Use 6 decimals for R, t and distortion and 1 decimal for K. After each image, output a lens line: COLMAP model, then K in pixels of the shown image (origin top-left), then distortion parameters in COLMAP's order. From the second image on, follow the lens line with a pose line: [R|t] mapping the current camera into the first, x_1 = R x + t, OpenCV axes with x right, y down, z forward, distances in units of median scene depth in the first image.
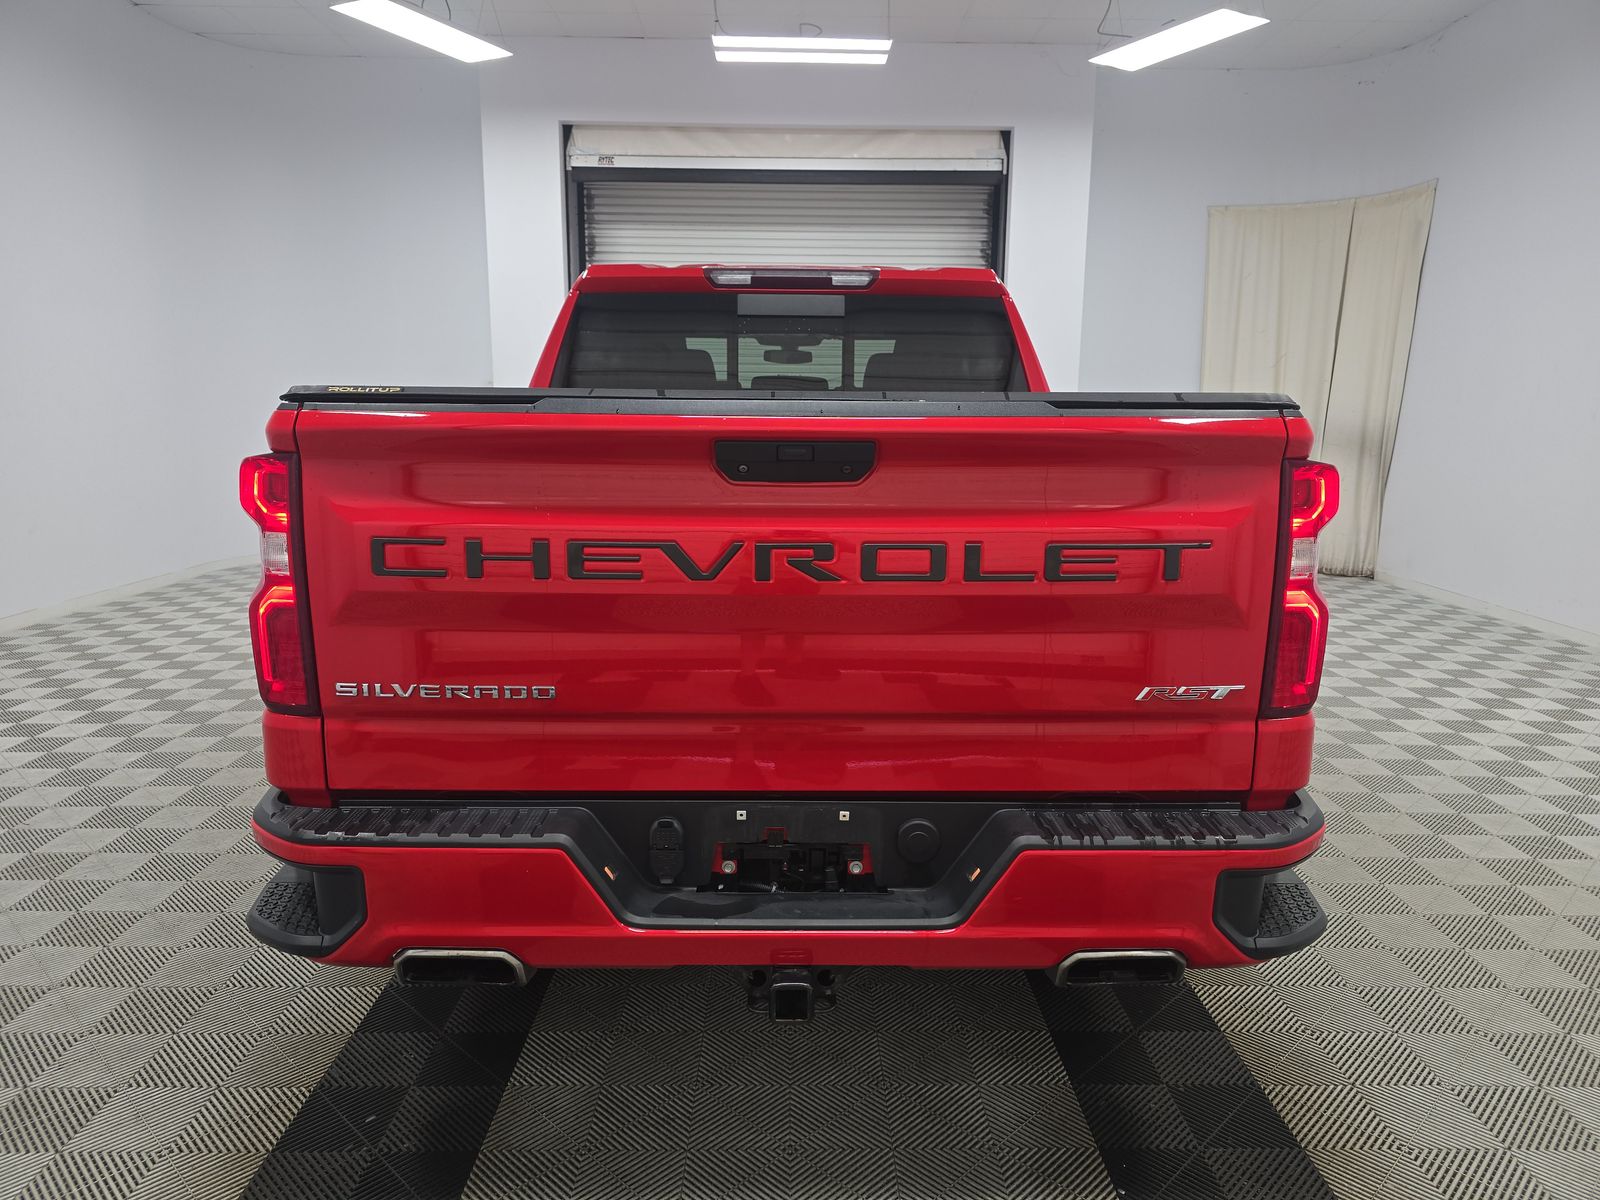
lens RADIAL K [[1086.5, 0, 806.0], [0, 1086.5, 608.6], [0, 0, 1]] dist [0.038633, -0.031226]
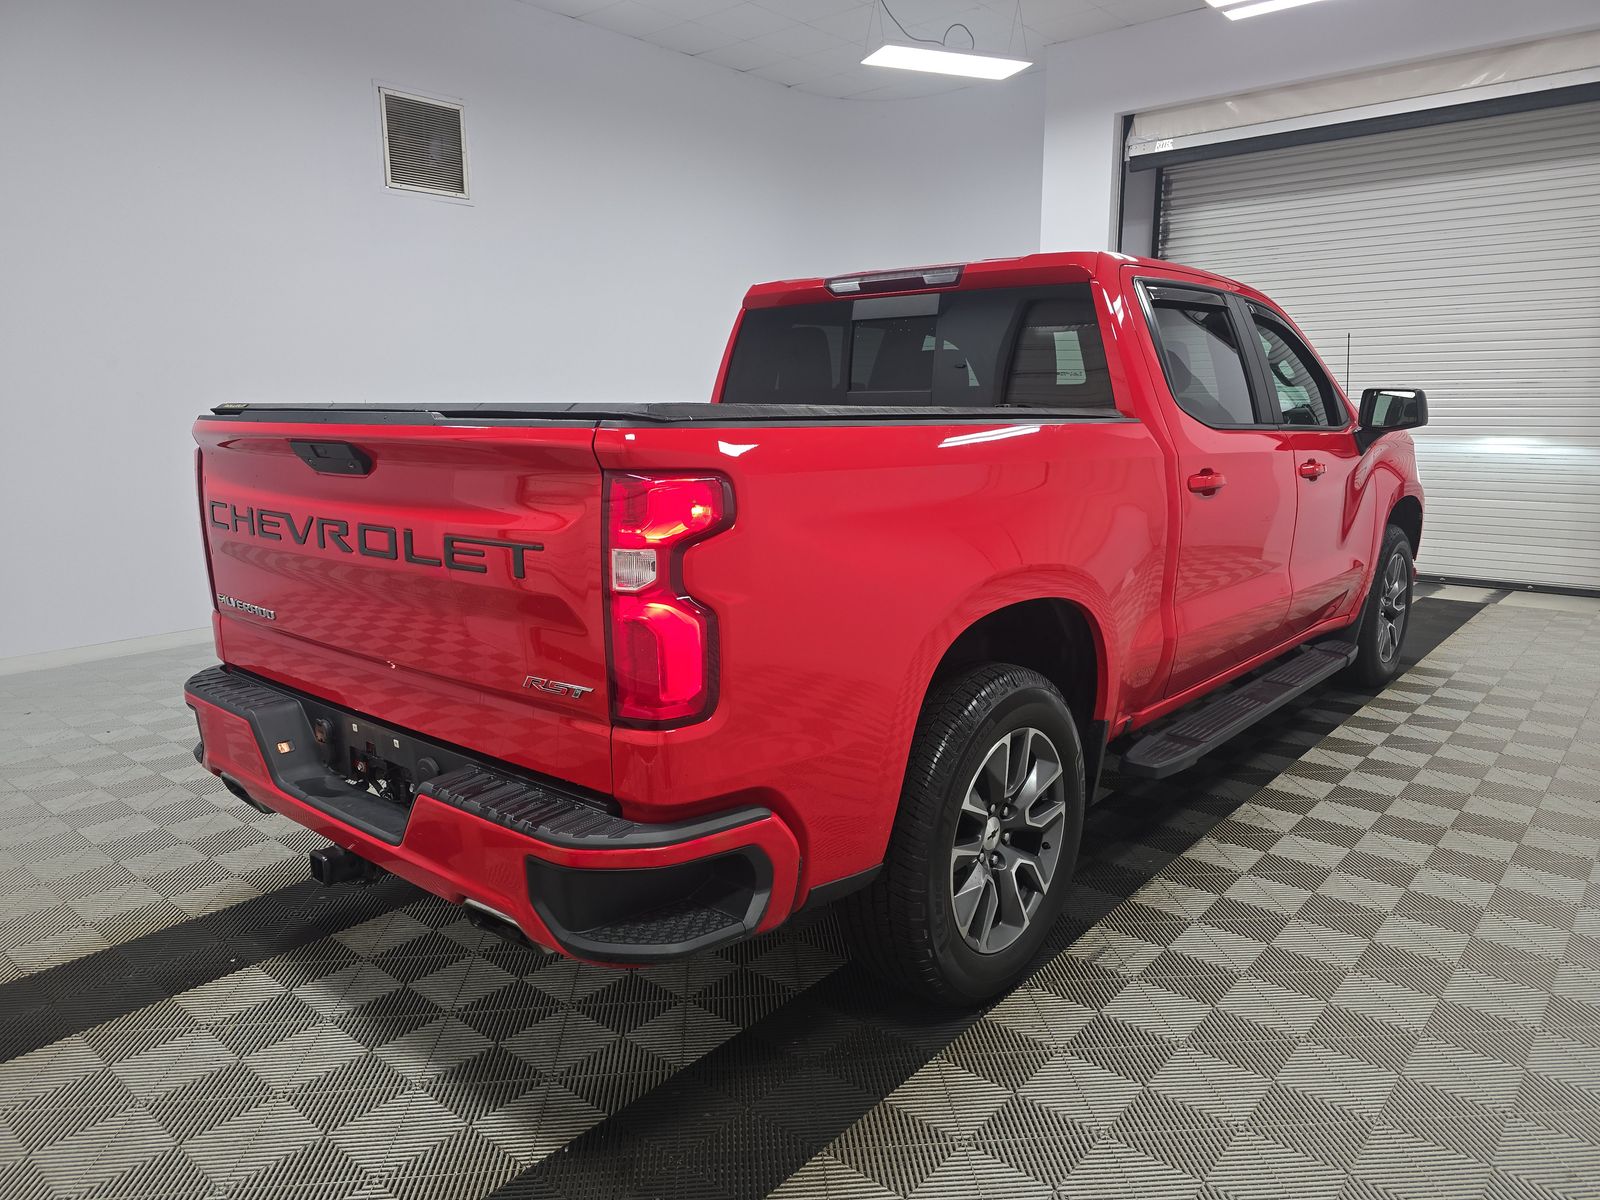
lens RADIAL K [[1086.5, 0, 799.1], [0, 1086.5, 602.7], [0, 0, 1]] dist [0.038633, -0.031226]
pose [[0.745402, 0.109538, -0.657554, 0.624265], [-0.107372, 0.993256, 0.043745, -0.038938], [0.657911, 0.037996, 0.752136, 0.185020]]
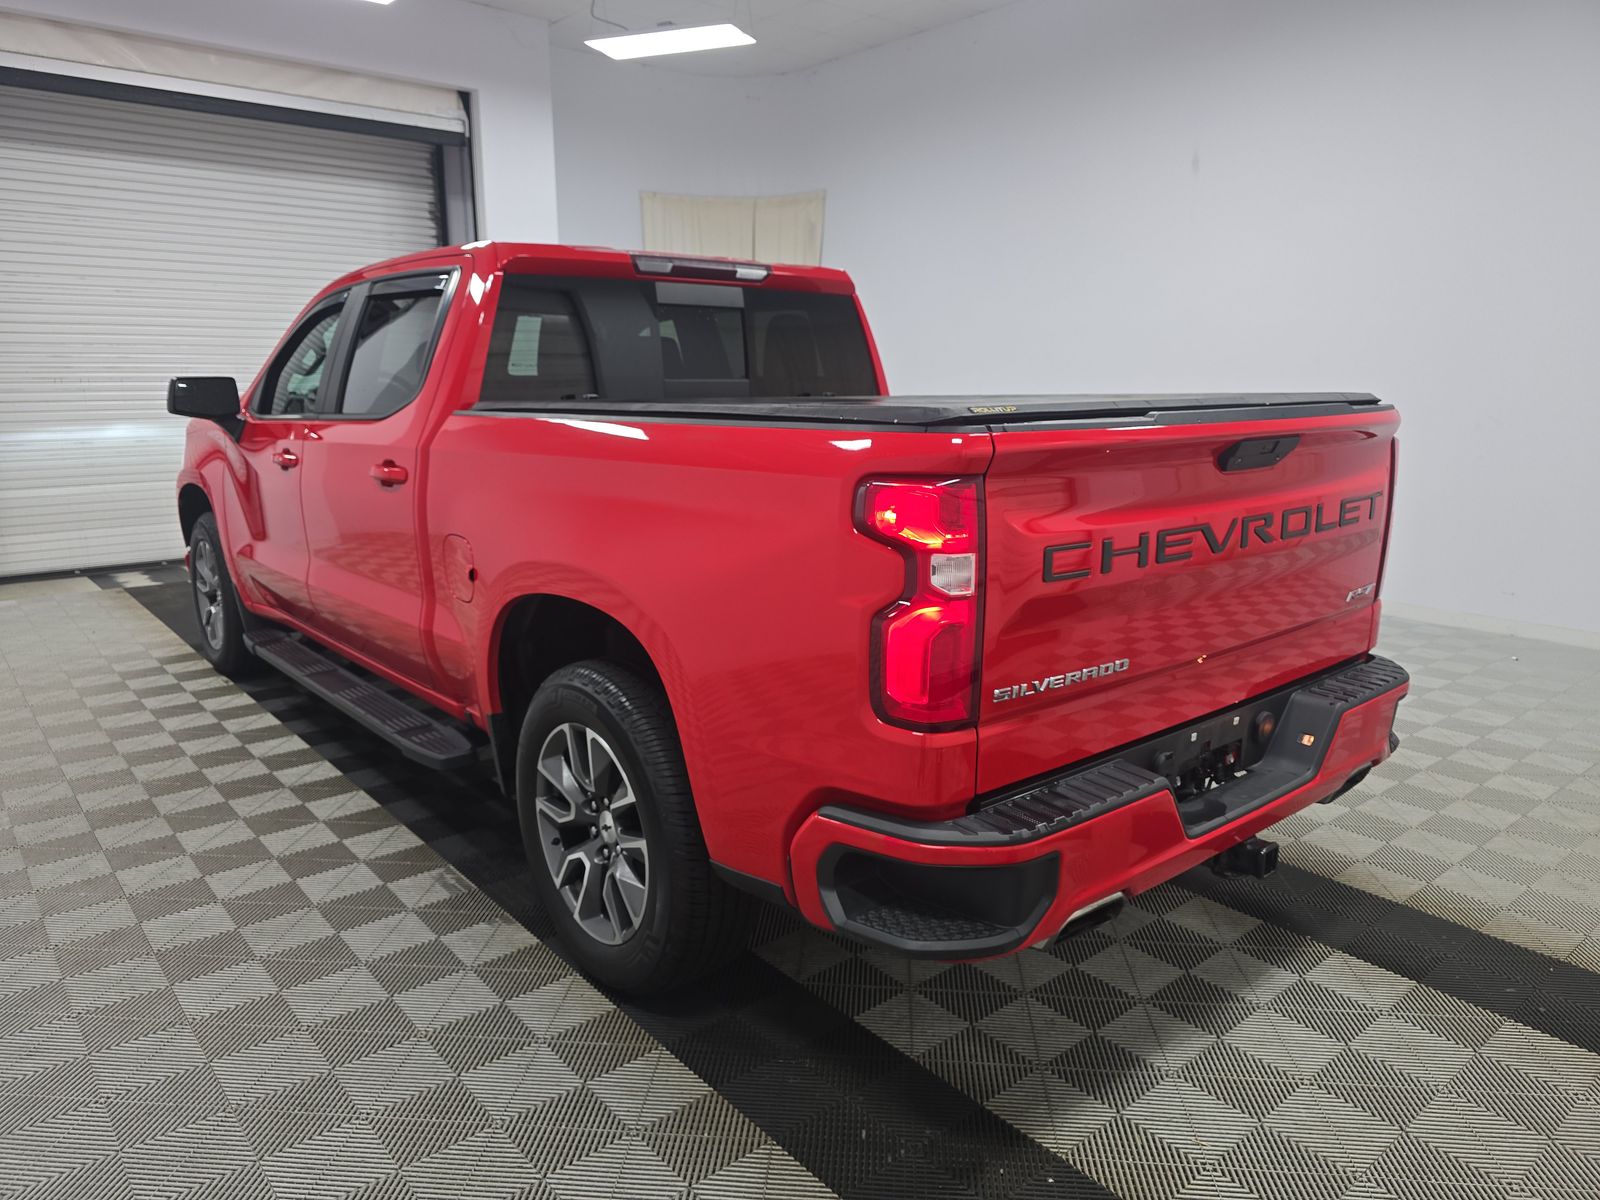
lens RADIAL K [[1086.5, 0, 808.7], [0, 1086.5, 609.8], [0, 0, 1]] dist [0.038633, -0.031226]
pose [[0.772703, -0.141395, 0.618819, -0.608011], [0.119045, 0.989858, 0.077525, -0.055922], [-0.623504, 0.013763, 0.781699, 0.149361]]
